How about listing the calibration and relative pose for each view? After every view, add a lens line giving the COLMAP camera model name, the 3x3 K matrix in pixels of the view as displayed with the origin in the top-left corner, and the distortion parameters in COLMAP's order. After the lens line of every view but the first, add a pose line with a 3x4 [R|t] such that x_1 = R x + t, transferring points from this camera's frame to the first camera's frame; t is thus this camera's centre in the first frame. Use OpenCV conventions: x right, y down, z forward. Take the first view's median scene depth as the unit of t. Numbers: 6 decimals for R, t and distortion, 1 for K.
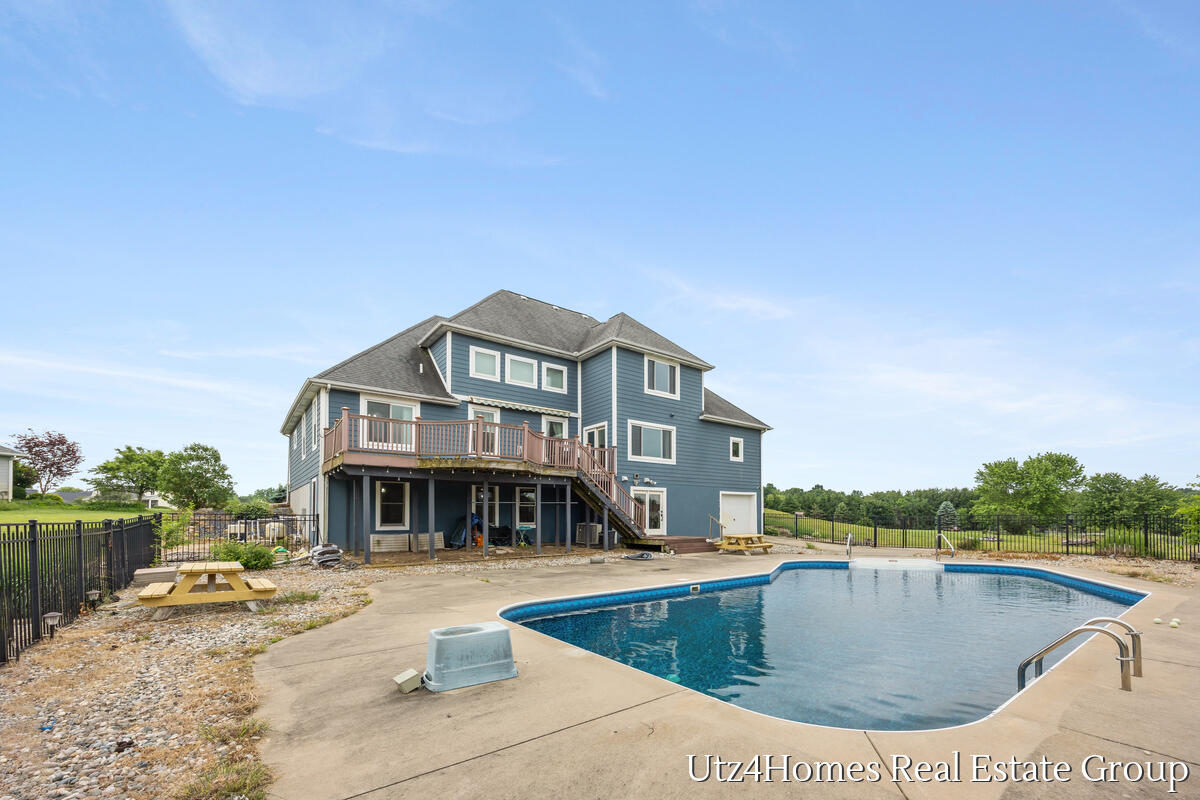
lens RADIAL K [[488.9, 0, 597.7], [0, 488.9, 397.0], [0, 0, 1]] dist [-0.001418, 0.000007]
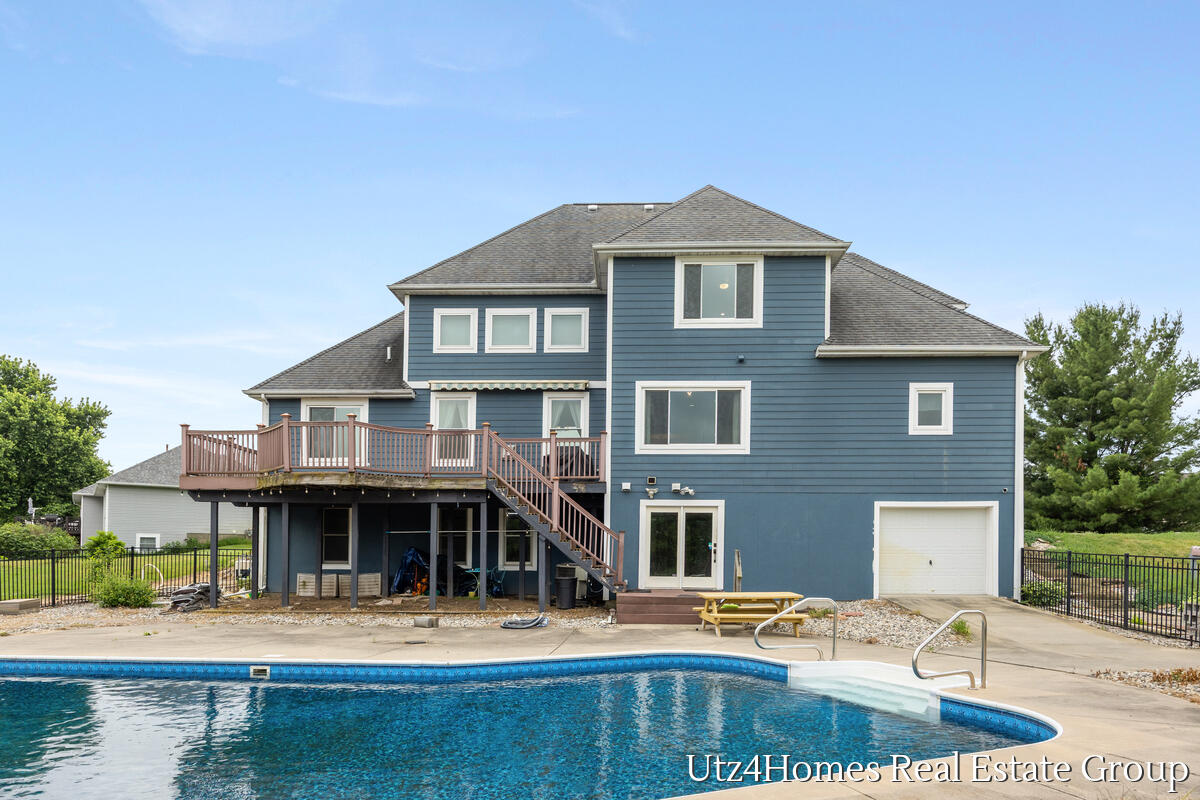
lens RADIAL K [[774.9, 0, 601.8], [0, 774.9, 381.1], [0, 0, 1]] dist [0.000694, -0.000569]
pose [[0.749700, -0.138547, -0.647112, 0.605553], [0.150896, 0.987869, -0.036685, 0.071707], [0.644345, -0.070143, 0.761512, 0.295706]]
